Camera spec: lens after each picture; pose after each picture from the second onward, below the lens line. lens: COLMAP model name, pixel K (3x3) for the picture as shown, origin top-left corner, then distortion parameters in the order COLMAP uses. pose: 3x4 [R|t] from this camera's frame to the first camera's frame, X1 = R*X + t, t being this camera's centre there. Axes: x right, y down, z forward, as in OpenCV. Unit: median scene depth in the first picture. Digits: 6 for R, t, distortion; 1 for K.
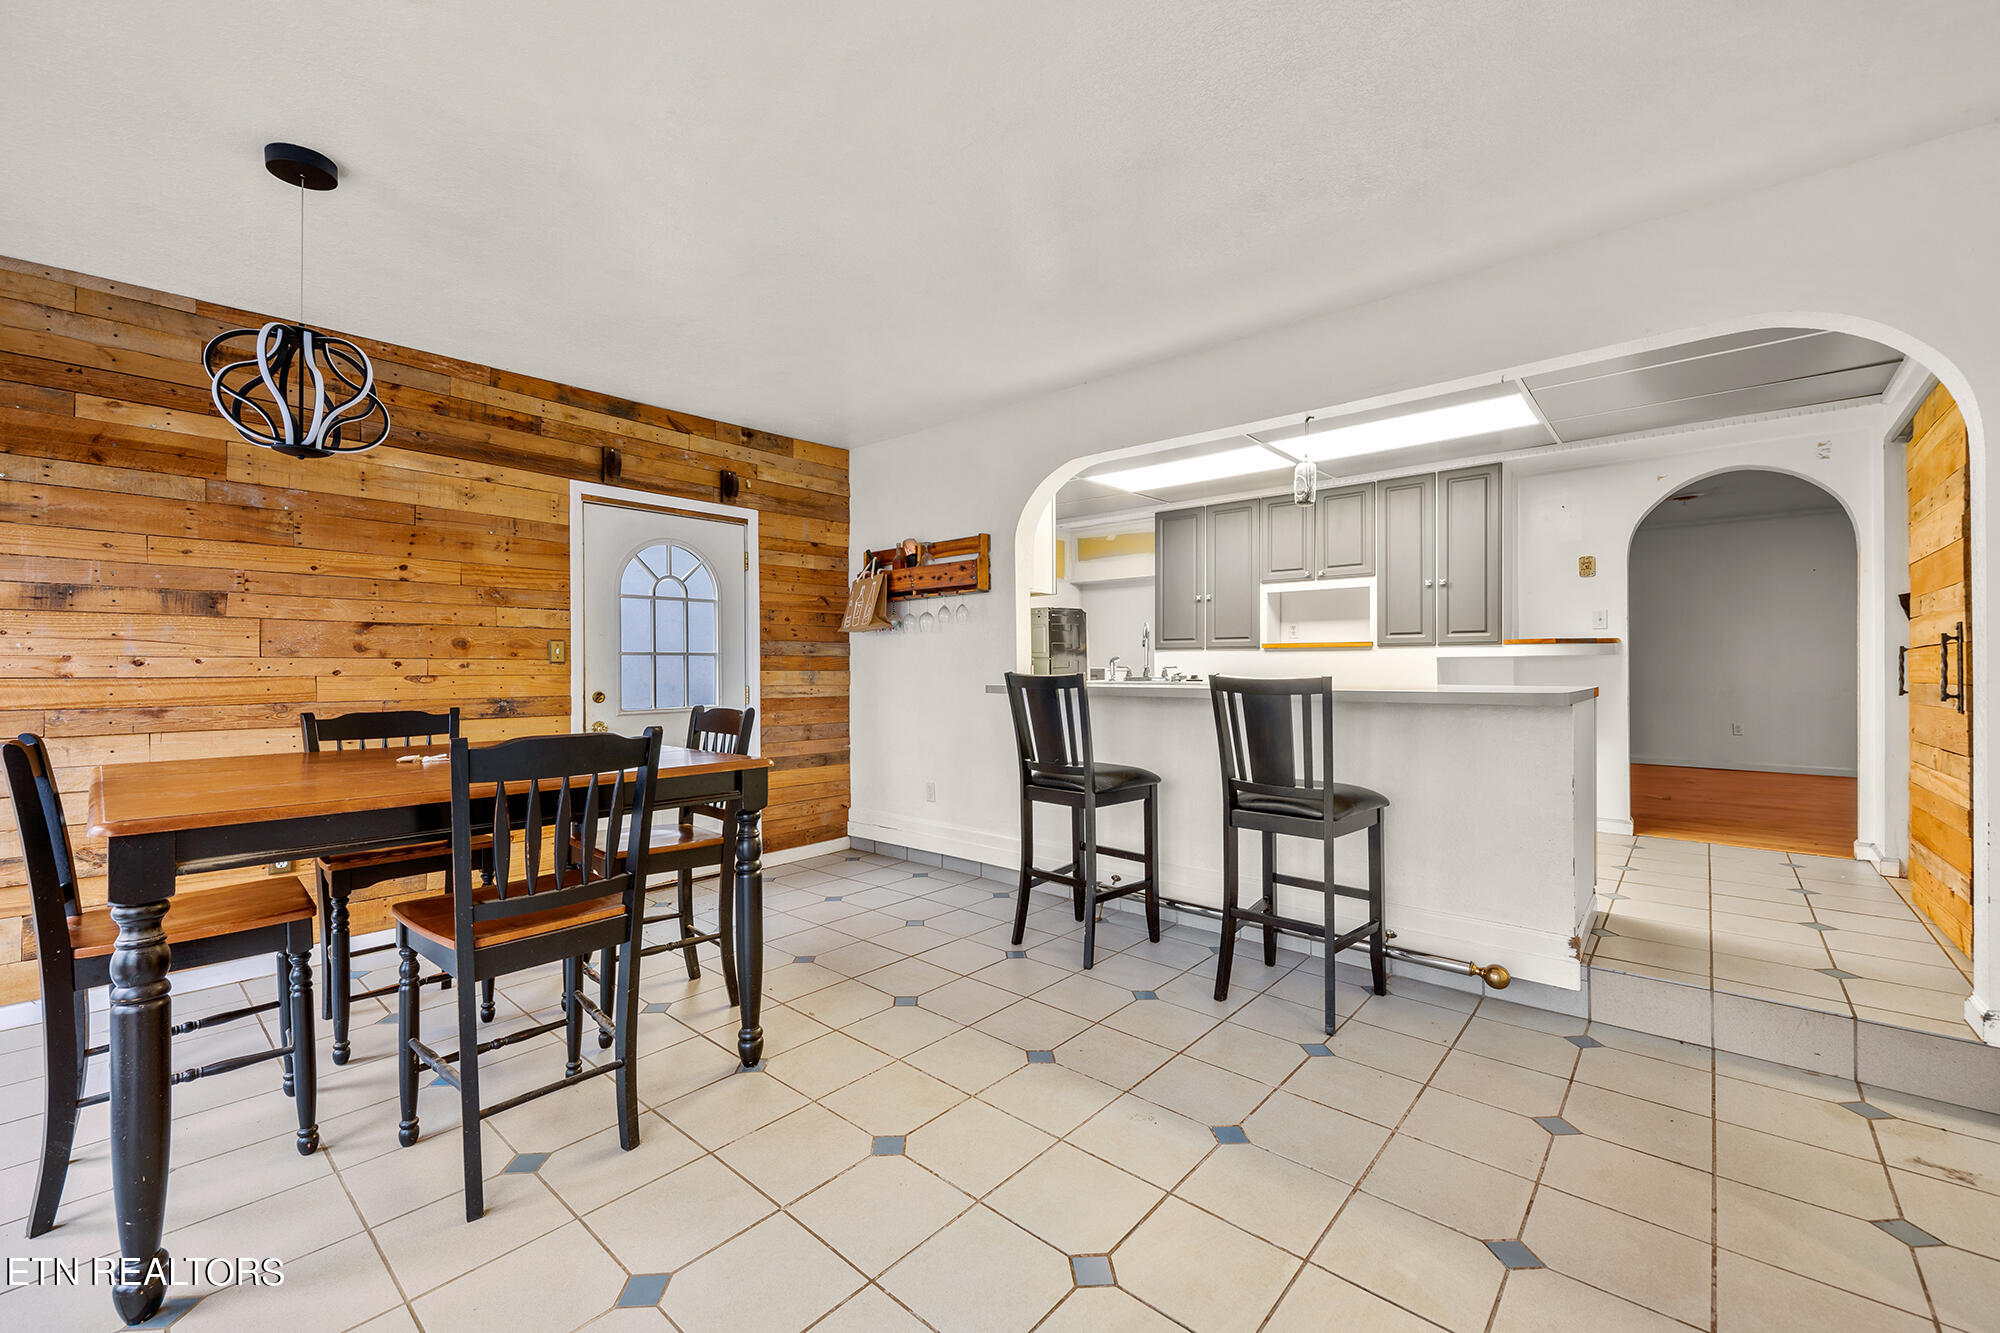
lens RADIAL K [[794.3, 0, 1000.0], [0, 794.3, 666.5], [0, 0, 1]] dist [0.001378, 0.000124]
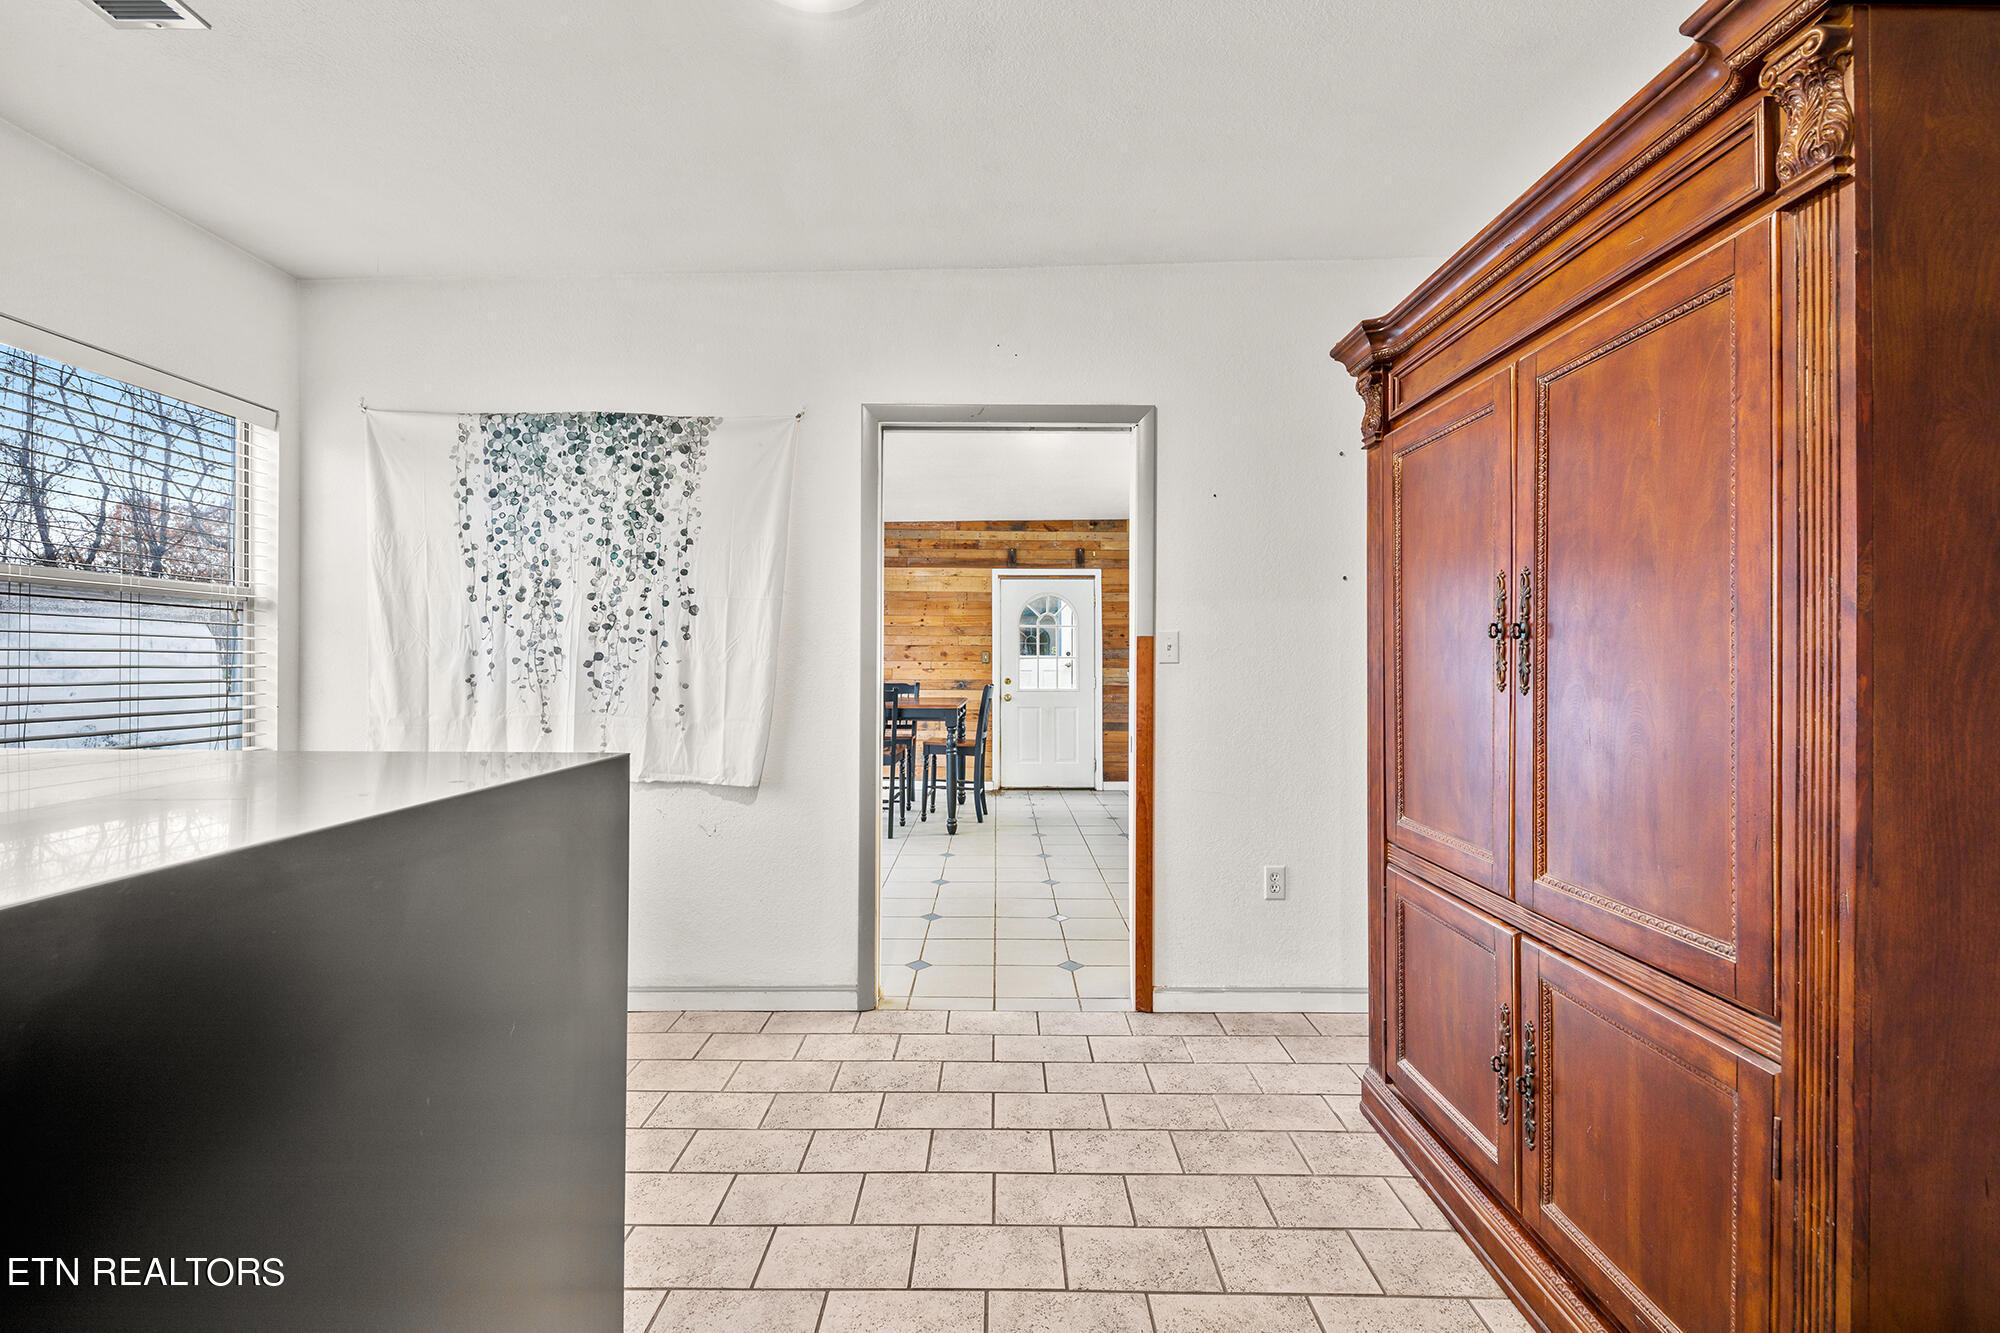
lens RADIAL K [[794.3, 0, 1000.0], [0, 794.3, 666.5], [0, 0, 1]] dist [0.001378, 0.000124]
pose [[0.665200, 0.003762, -0.746655, 0.972790], [-0.003621, 0.999992, 0.001812, 0.000758], [0.746656, 0.001498, 0.665208, -0.295031]]
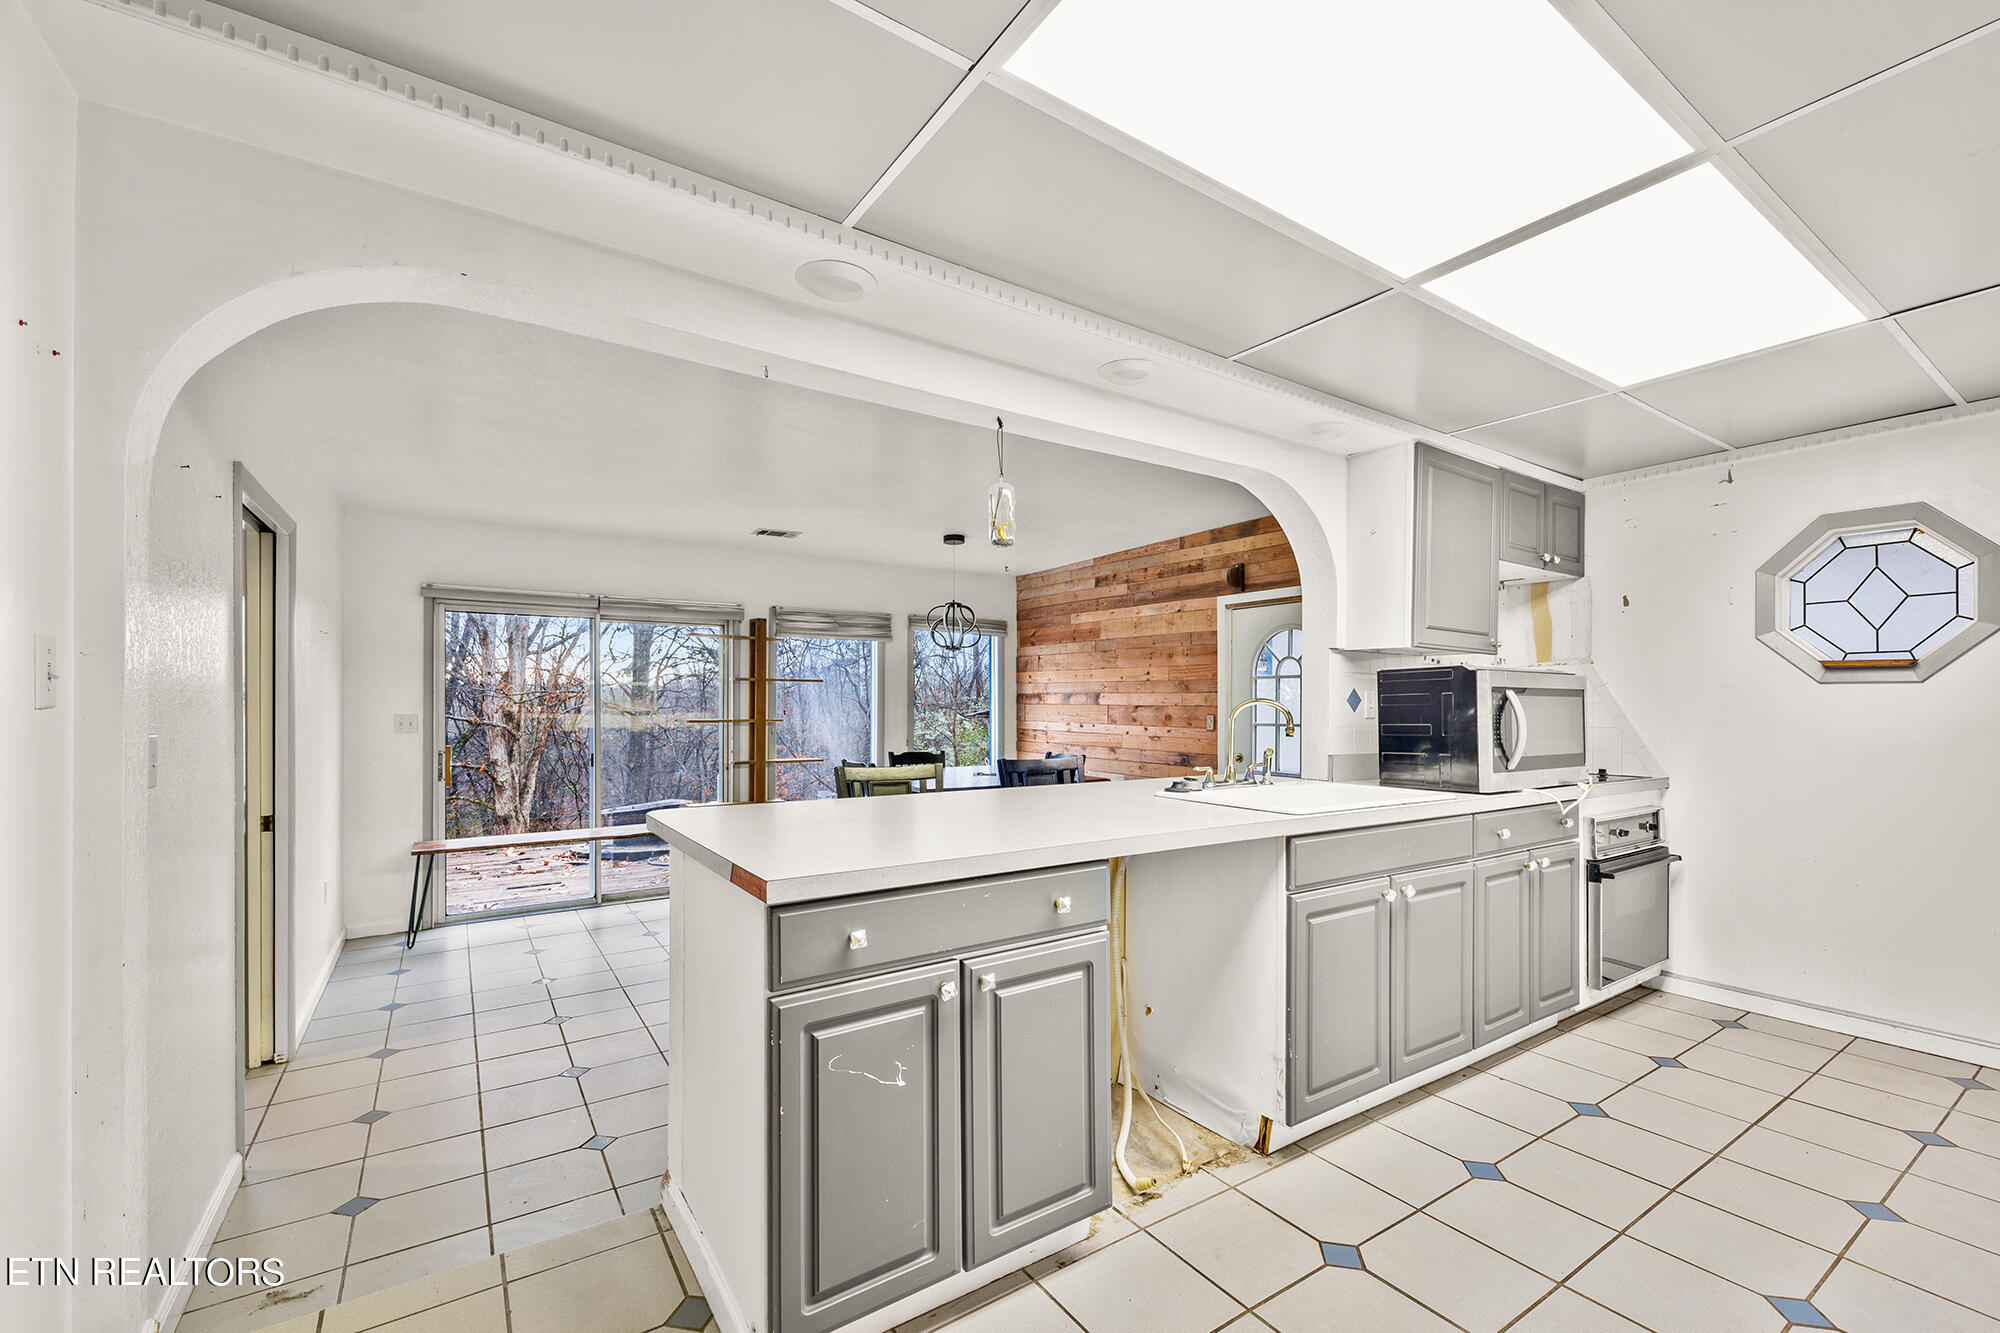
lens RADIAL K [[846.9, 0, 1028.0], [0, 846.9, 701.0], [0, 0, 1]] dist [-0.000103, -0.000008]
pose [[-0.240823, 0.000772, -0.970569, 0.998852], [-0.002277, 0.999996, 0.001361, -0.060054], [0.970566, 0.002538, -0.240820, 1.086728]]
